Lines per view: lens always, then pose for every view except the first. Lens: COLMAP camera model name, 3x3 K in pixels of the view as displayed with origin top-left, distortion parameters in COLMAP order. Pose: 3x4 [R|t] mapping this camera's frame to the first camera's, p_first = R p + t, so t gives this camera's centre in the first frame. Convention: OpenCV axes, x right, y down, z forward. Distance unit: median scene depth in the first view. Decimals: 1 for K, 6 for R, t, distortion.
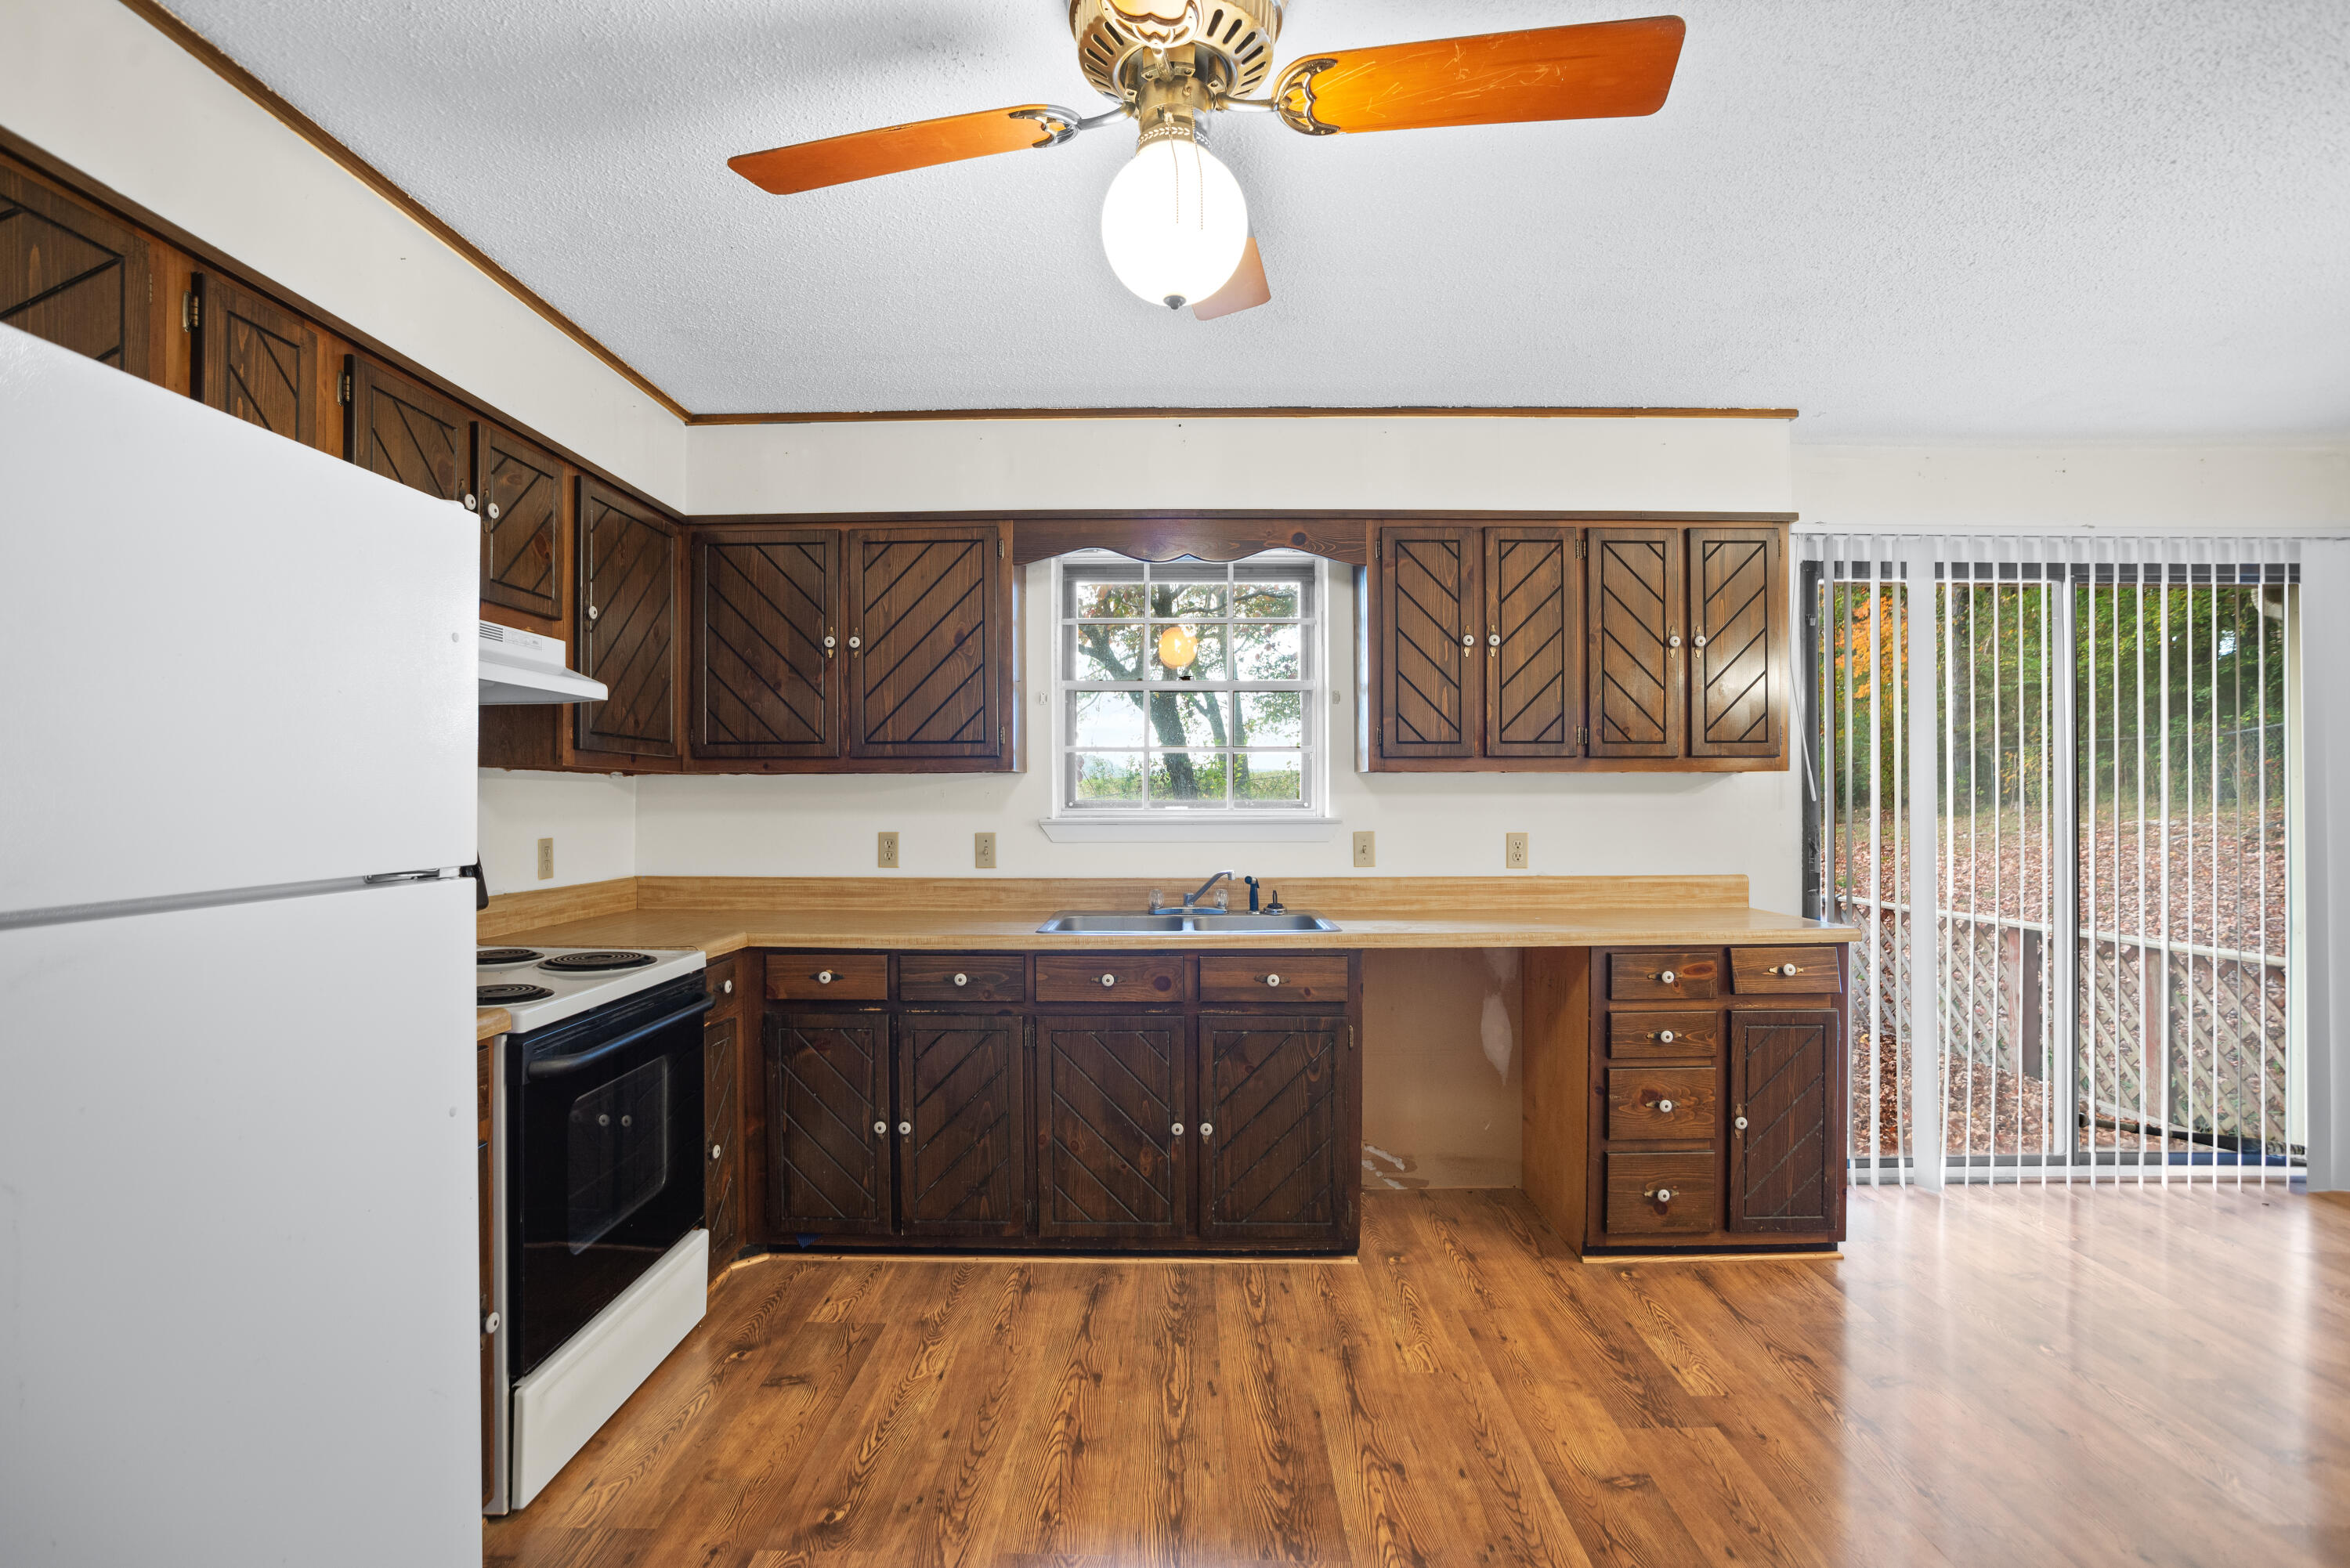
lens RADIAL K [[1103.4, 0, 1168.4], [0, 1103.4, 797.6], [0, 0, 1]] dist [-0.041132, 0.008868]
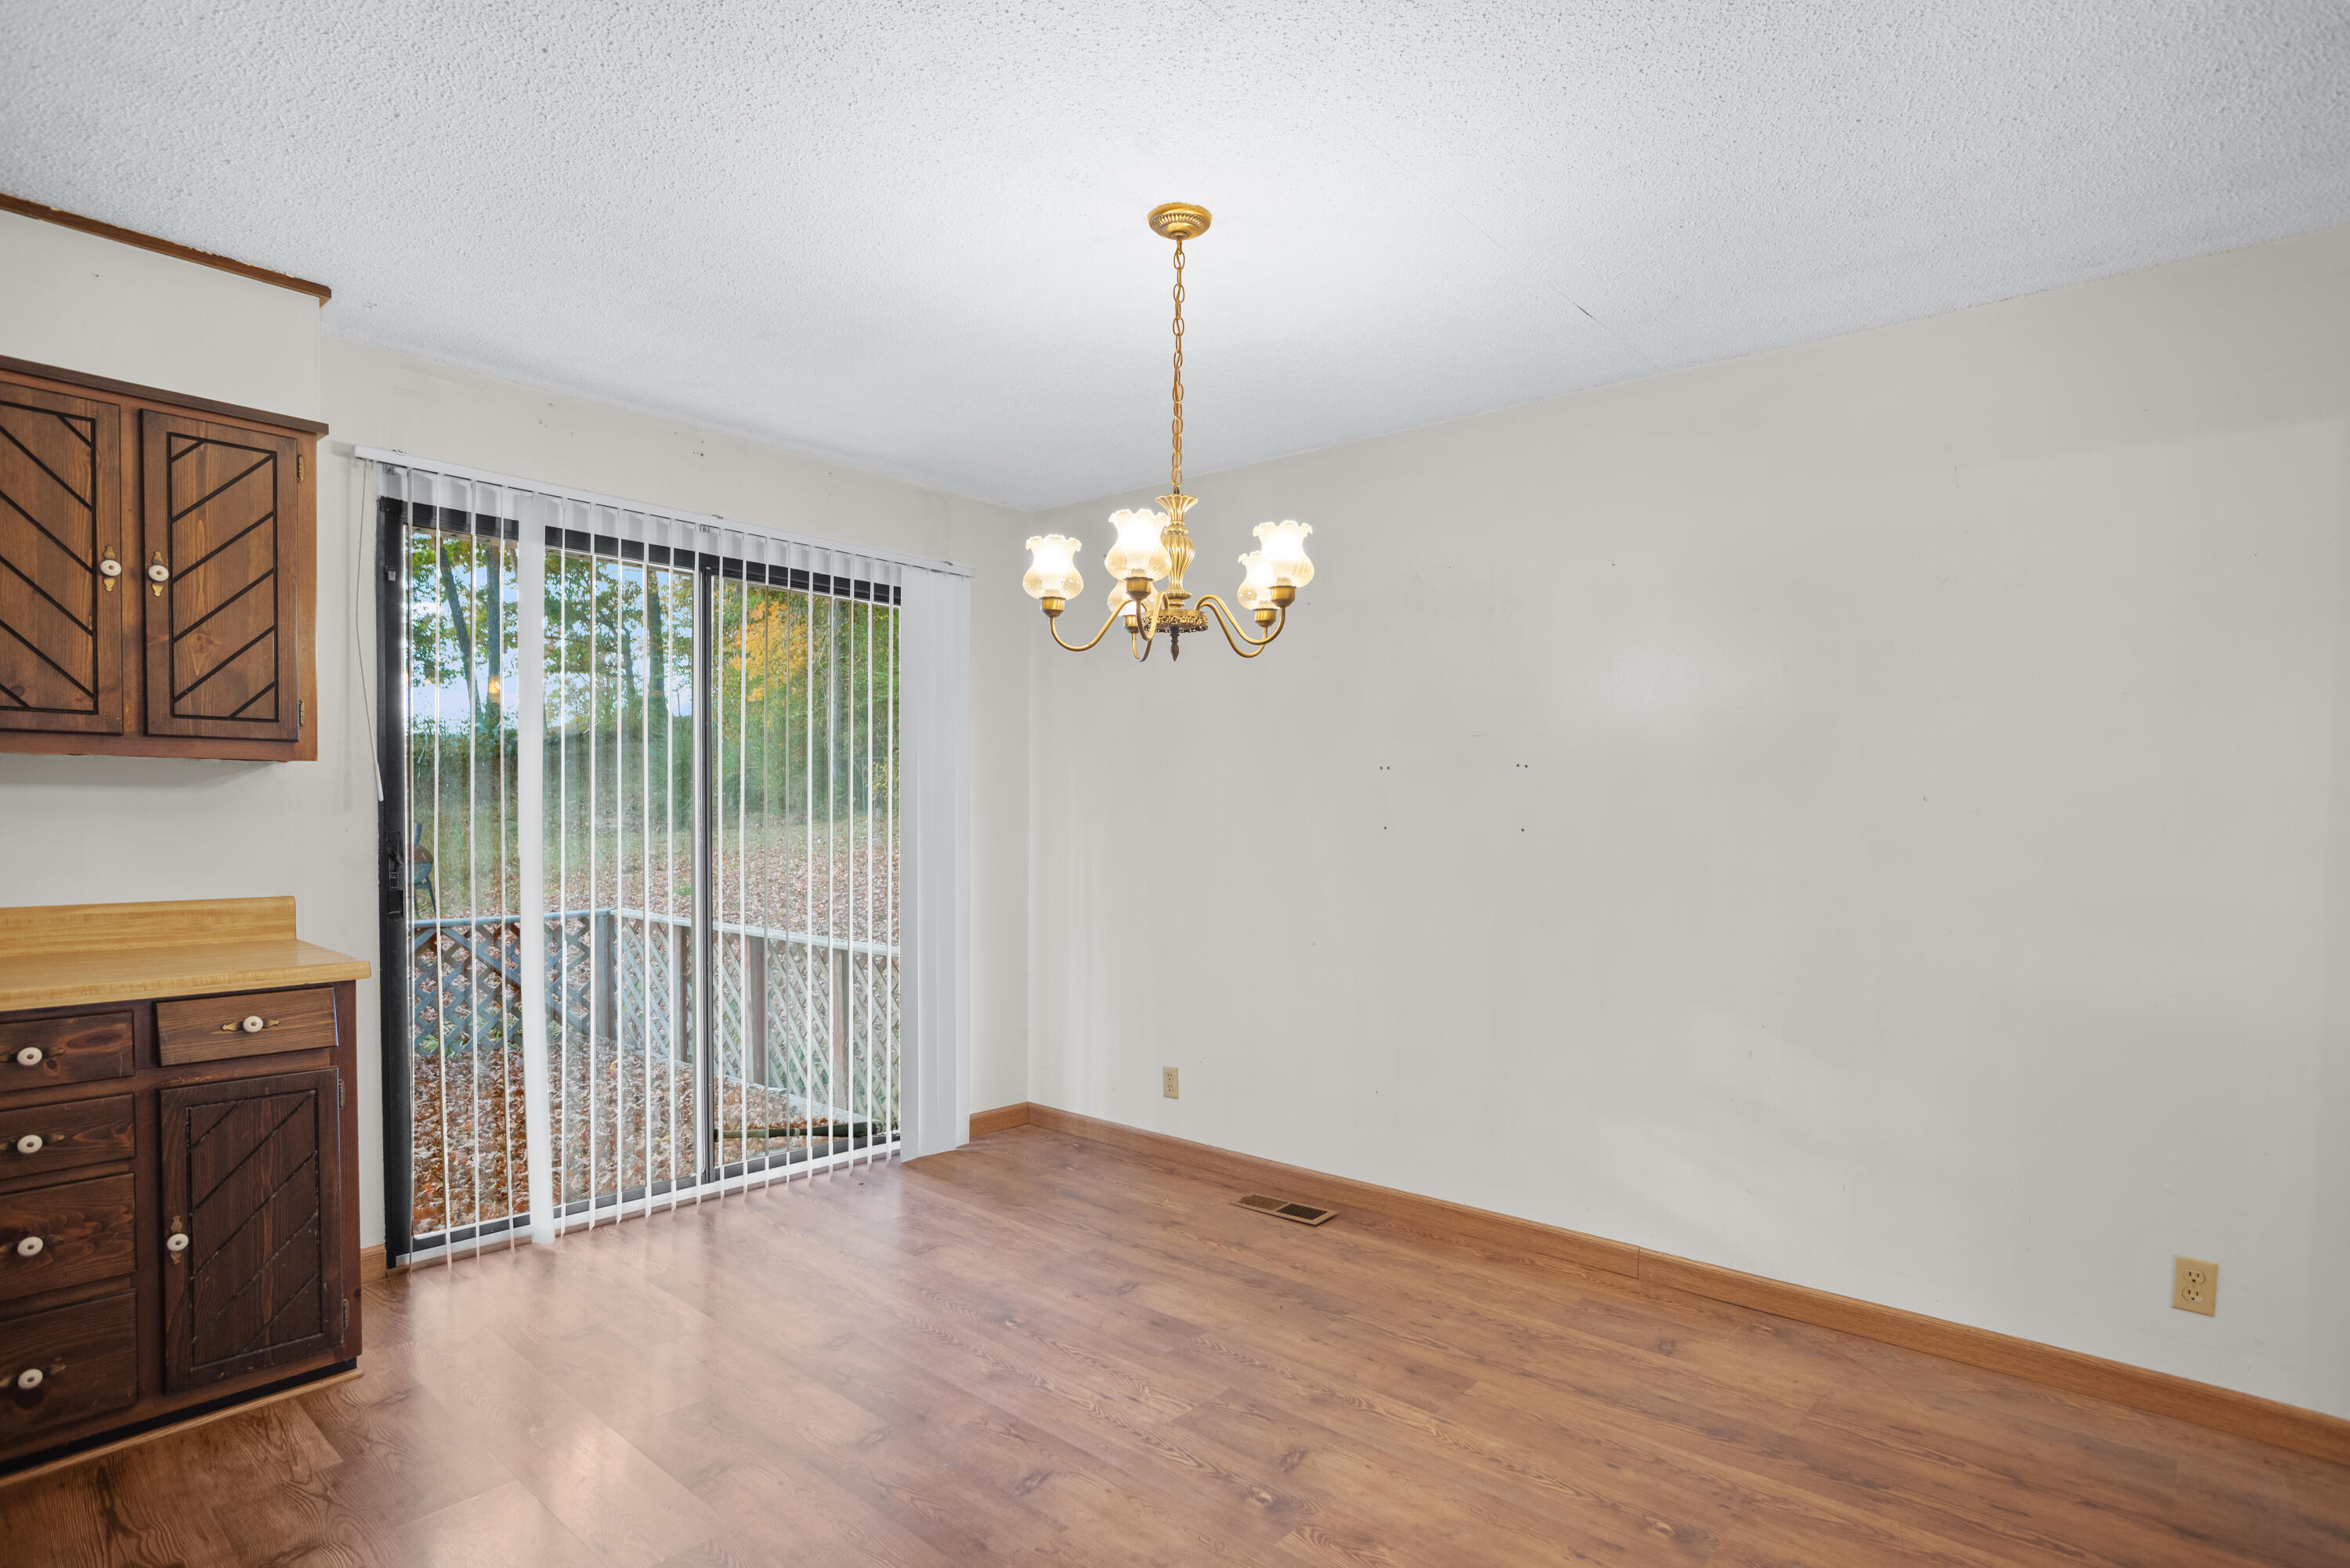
lens RADIAL K [[1206.4, 0, 1177.7], [0, 1206.4, 840.7], [0, 0, 1]] dist [-0.032603, 0.012636]
pose [[0.644571, -0.011212, 0.764462, 0.350110], [-0.014396, 0.999537, 0.026798, 0.000891], [-0.764409, -0.028278, 0.644111, -0.009878]]
